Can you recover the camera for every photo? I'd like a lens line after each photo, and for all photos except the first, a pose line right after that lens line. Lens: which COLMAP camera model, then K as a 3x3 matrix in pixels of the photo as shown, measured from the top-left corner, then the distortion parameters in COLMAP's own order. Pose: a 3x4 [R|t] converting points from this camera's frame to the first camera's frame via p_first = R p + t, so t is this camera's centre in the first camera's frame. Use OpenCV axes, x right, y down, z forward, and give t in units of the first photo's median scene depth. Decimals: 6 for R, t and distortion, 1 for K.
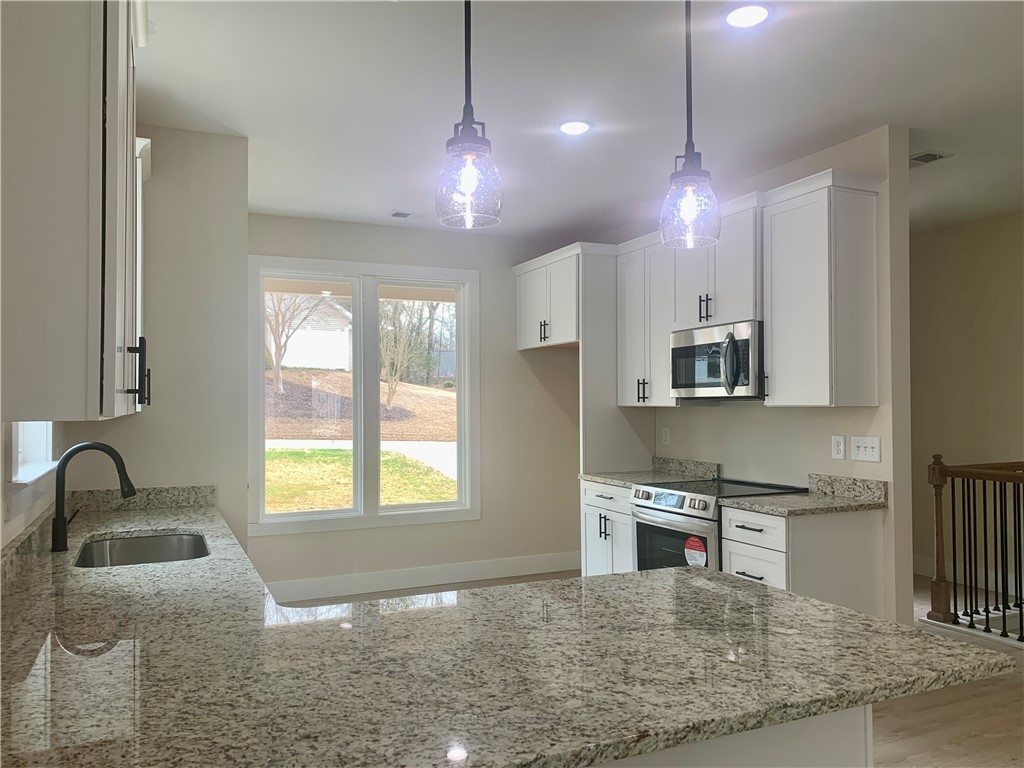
lens RADIAL K [[792.6, 0, 501.8], [0, 792.6, 382.7], [0, 0, 1]] dist [0.040572, -0.051223]
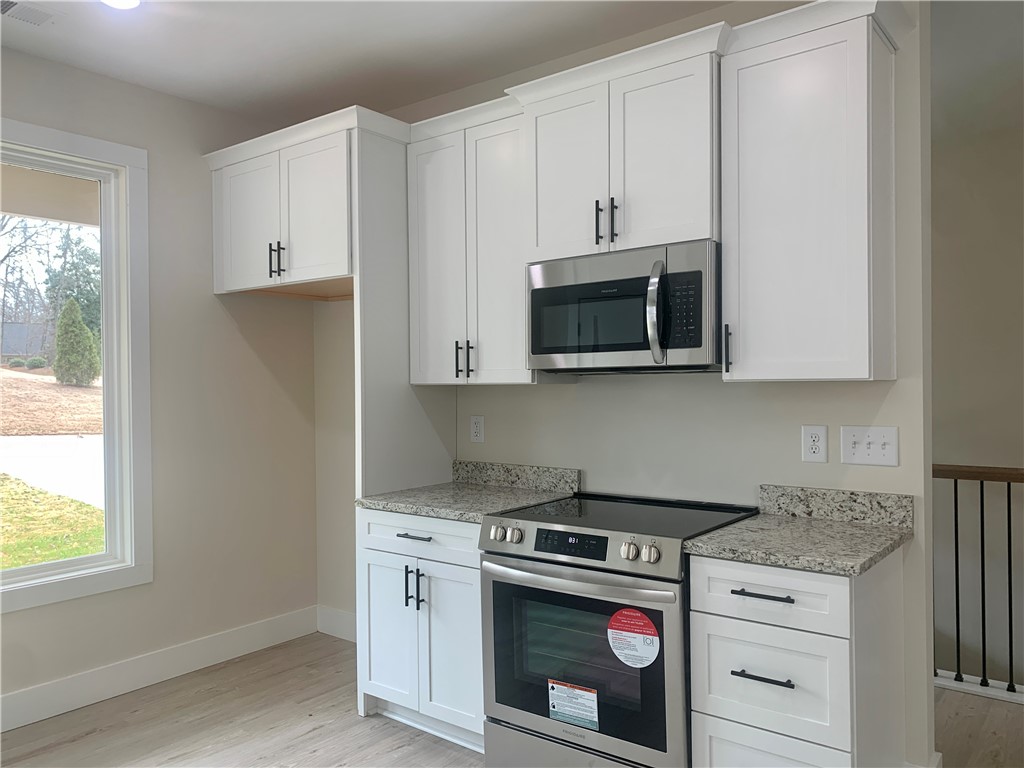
lens RADIAL K [[780.7, 0, 512.0], [0, 780.7, 384.0], [0, 0, 1]] dist [0.030495, -0.001619]
pose [[0.878237, -0.002057, 0.478221, -0.088462], [-0.009079, 0.999739, 0.020974, 0.017523], [-0.478139, -0.022762, 0.877989, 0.470857]]
